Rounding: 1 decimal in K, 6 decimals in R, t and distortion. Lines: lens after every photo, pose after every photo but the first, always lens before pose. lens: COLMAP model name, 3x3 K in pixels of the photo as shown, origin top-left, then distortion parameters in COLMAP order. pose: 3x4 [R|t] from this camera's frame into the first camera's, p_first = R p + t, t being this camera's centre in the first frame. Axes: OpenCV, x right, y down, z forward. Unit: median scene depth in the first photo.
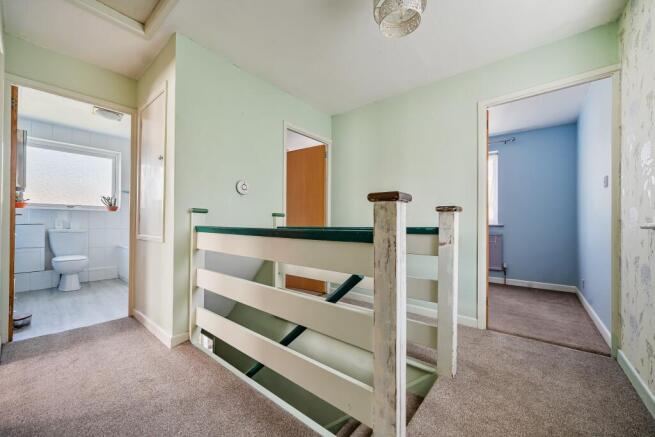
lens RADIAL K [[250.6, 0, 325.5], [0, 250.6, 223.0], [0, 0, 1]] dist [-0.001114, -0.000079]
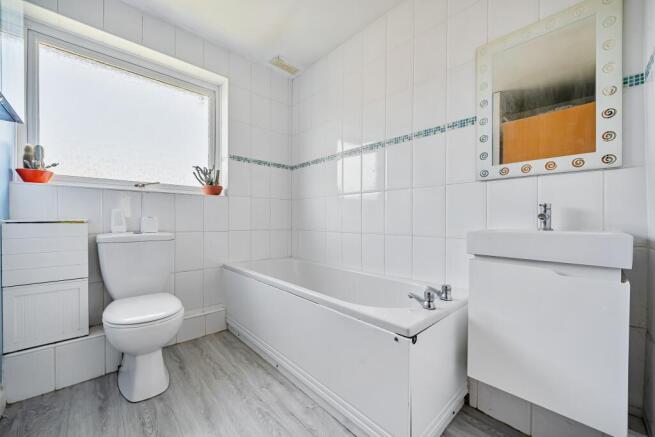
lens RADIAL K [[250.6, 0, 328.9], [0, 250.6, 217.4], [0, 0, 1]] dist [-0.001114, -0.000079]
pose [[0.993871, 0.006855, -0.110331, -0.609837], [-0.006846, 0.999976, 0.000460, -0.005482], [0.110331, 0.000298, 0.993895, 0.566845]]
